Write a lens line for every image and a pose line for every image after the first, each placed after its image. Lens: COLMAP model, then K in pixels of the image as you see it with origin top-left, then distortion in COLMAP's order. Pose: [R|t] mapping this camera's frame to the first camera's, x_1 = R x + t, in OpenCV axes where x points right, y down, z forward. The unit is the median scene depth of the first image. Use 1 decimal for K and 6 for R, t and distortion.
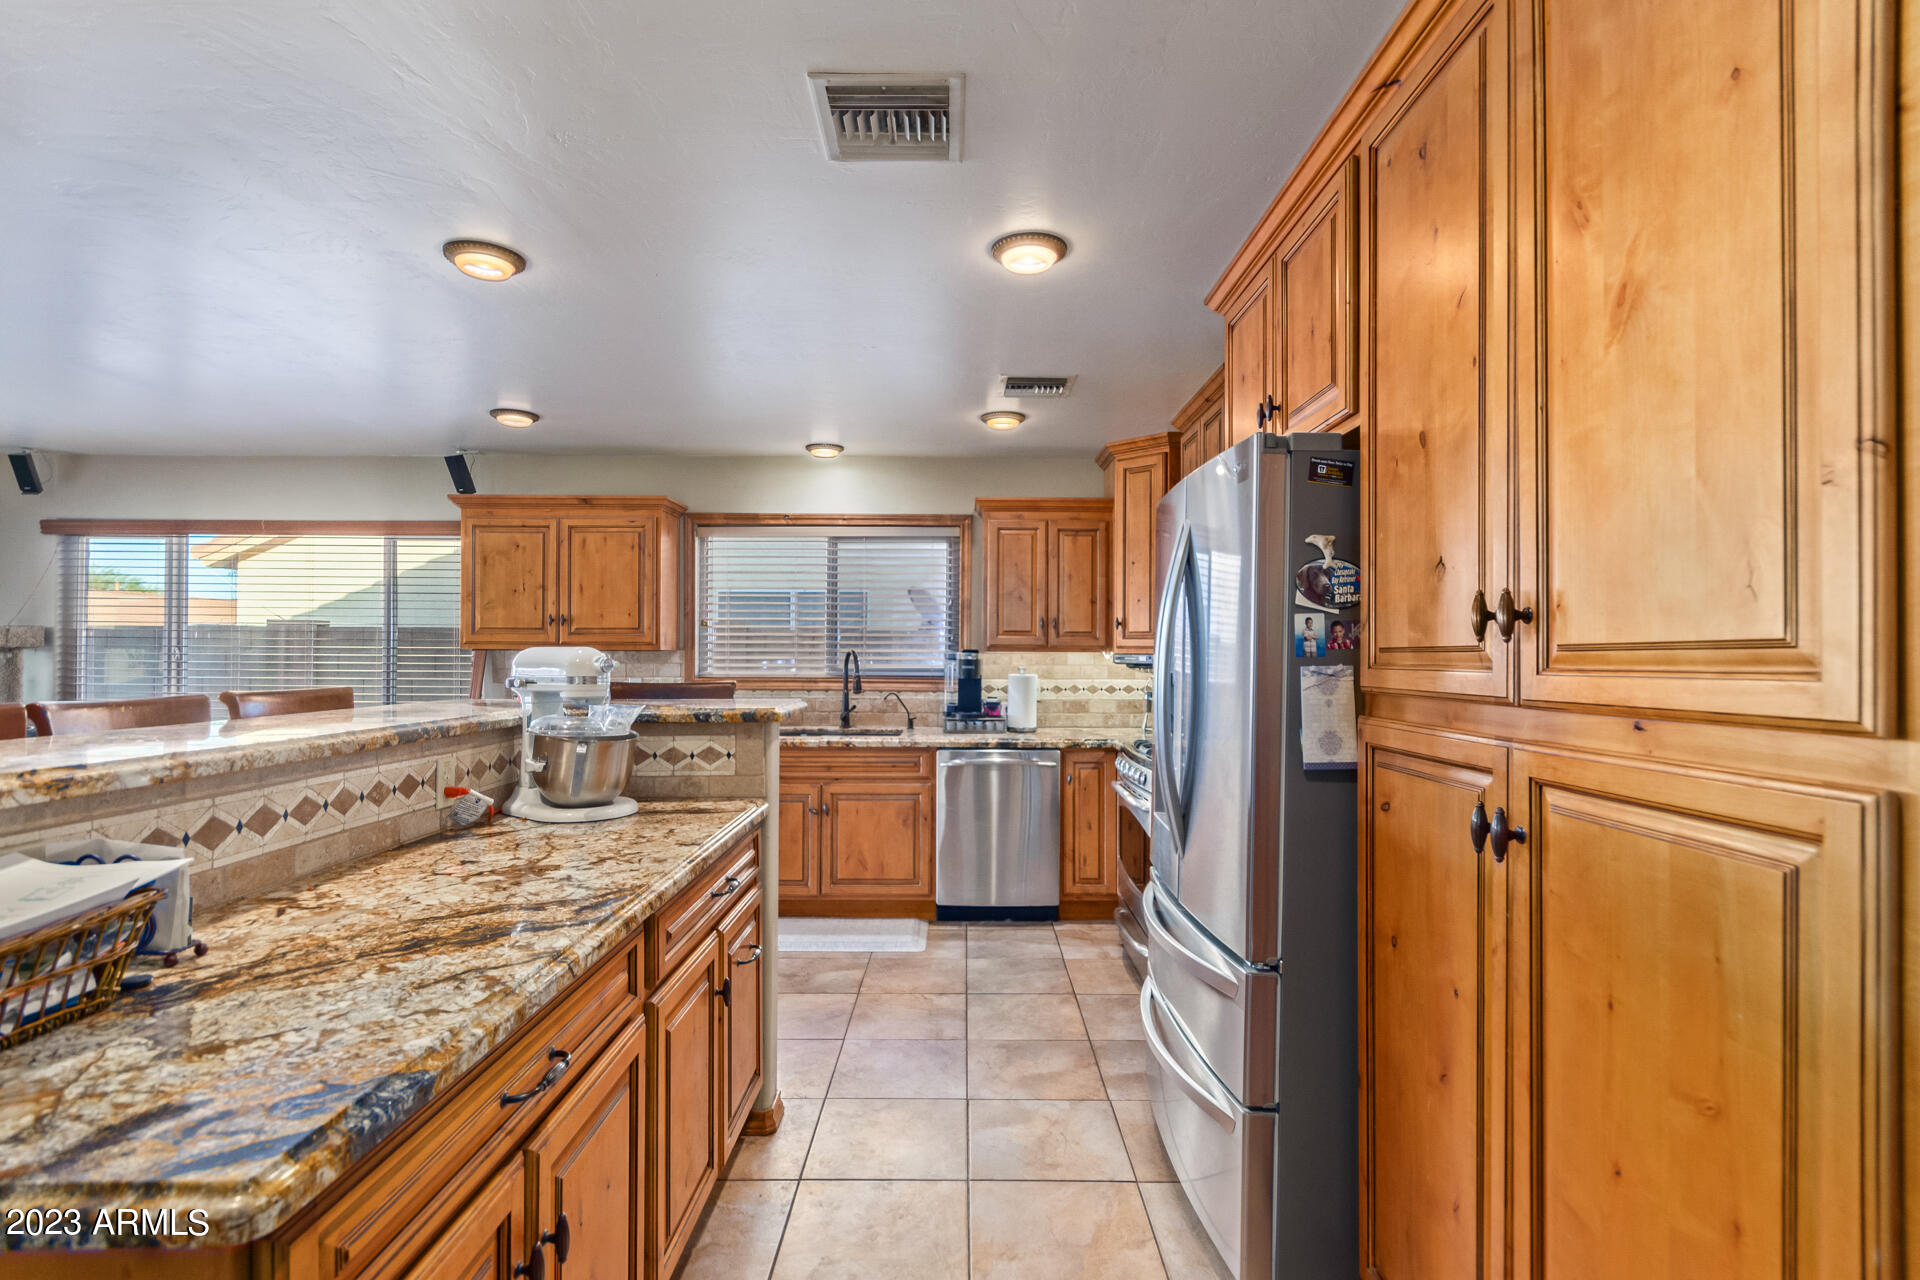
lens RADIAL K [[901.4, 0, 940.9], [0, 901.4, 646.0], [0, 0, 1]] dist [0.003308, 0.001842]
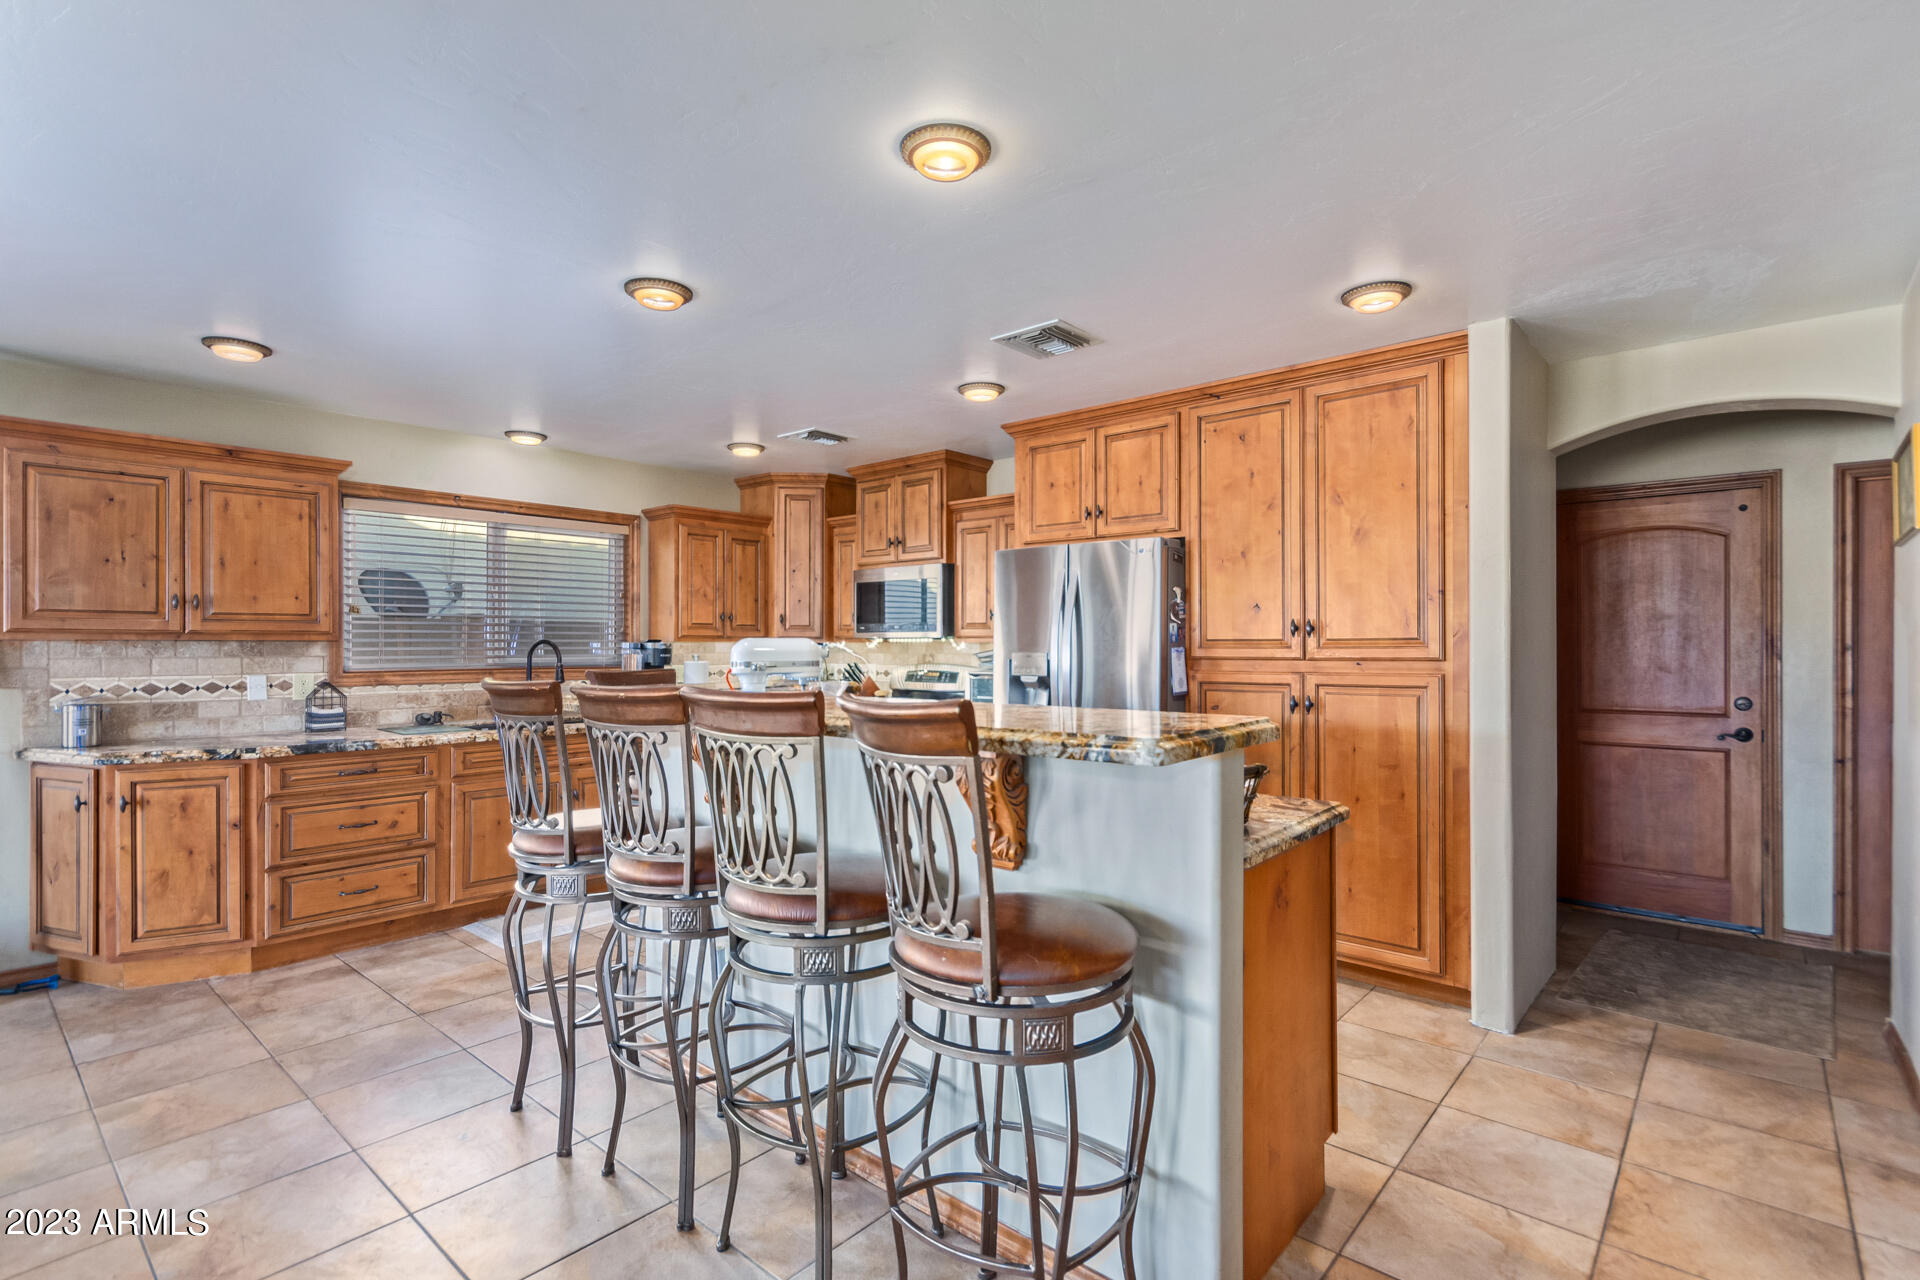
lens RADIAL K [[901.4, 0, 956.7], [0, 901.4, 643.1], [0, 0, 1]] dist [0.003308, 0.001842]
pose [[0.647292, -0.005220, 0.762224, -0.587149], [-0.002915, 0.999952, 0.009324, -0.002712], [-0.762237, -0.008257, 0.647246, -0.000887]]
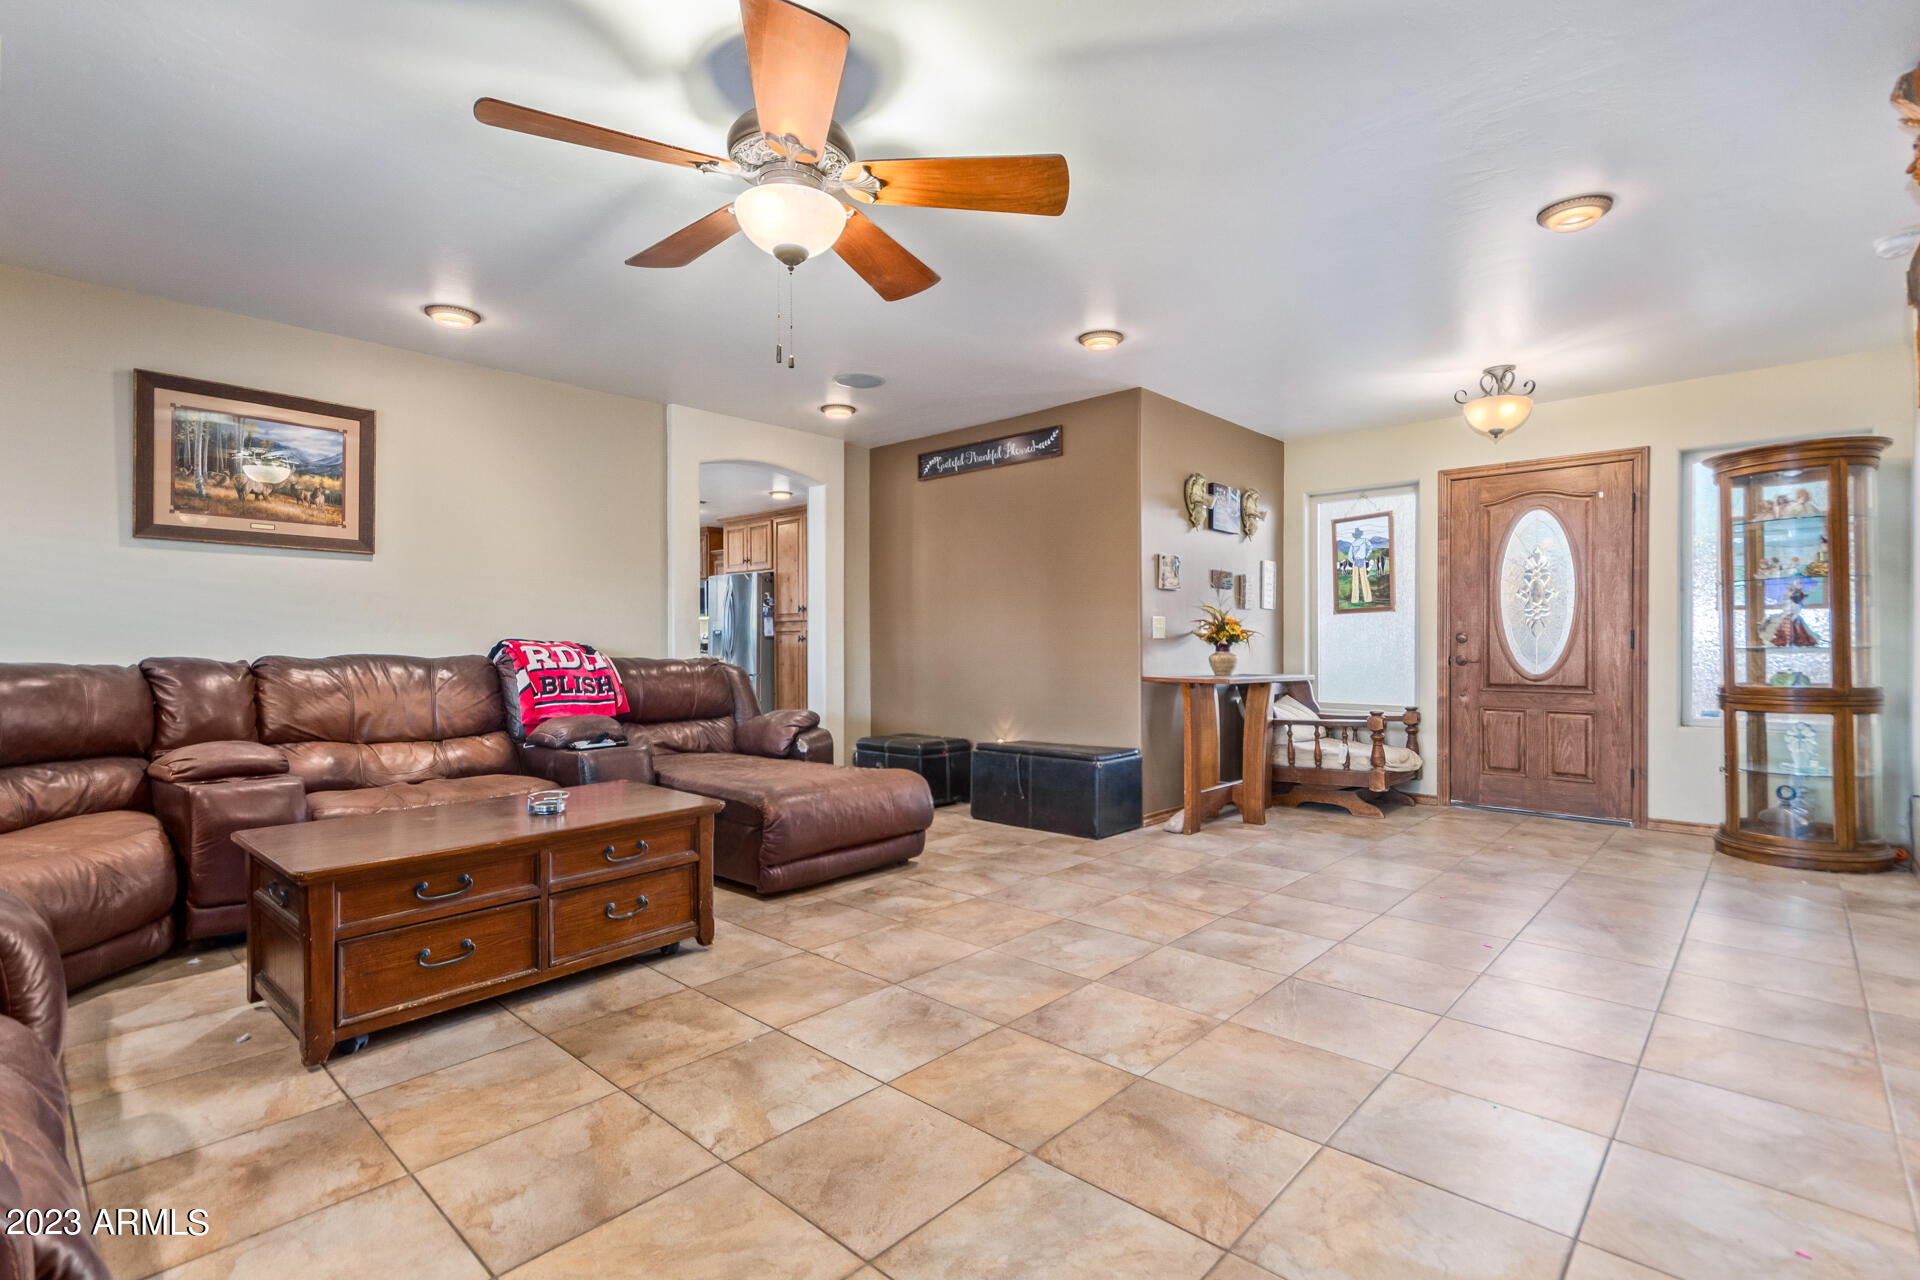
lens RADIAL K [[901.4, 0, 970.9], [0, 901.4, 645.4], [0, 0, 1]] dist [0.003308, 0.001842]
pose [[0.662882, -0.007266, 0.748688, -1.023125], [0.000938, 0.999960, 0.008874, 0.053215], [-0.748723, -0.005180, 0.662863, -1.264990]]
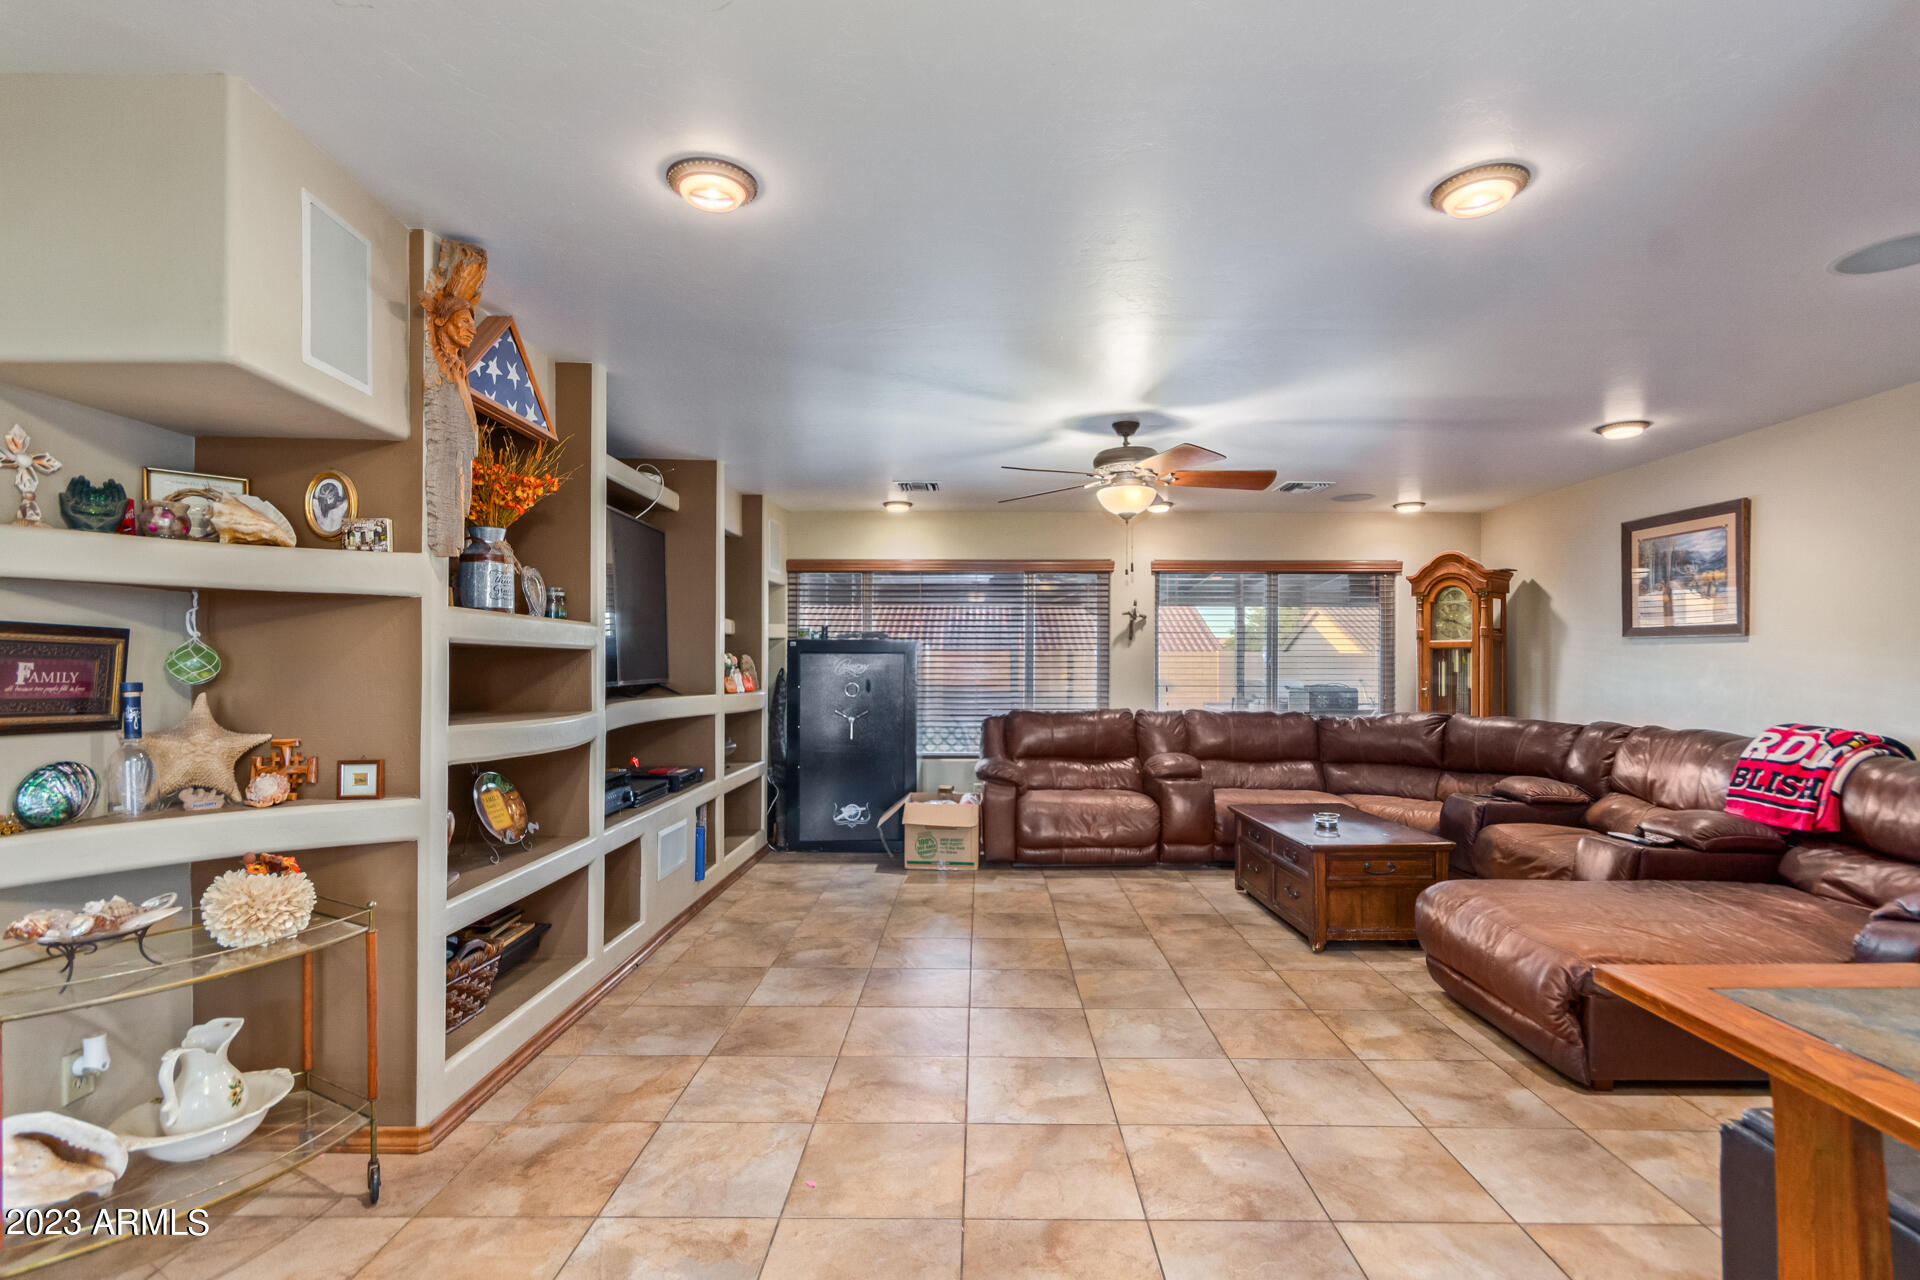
lens RADIAL K [[901.4, 0, 969.4], [0, 901.4, 671.5], [0, 0, 1]] dist [0.003308, 0.001842]
pose [[-0.001675, 0.006892, -0.999975, 0.181769], [0.001648, 0.999975, 0.006889, 0.000168], [0.999997, -0.001636, -0.001687, -1.030087]]
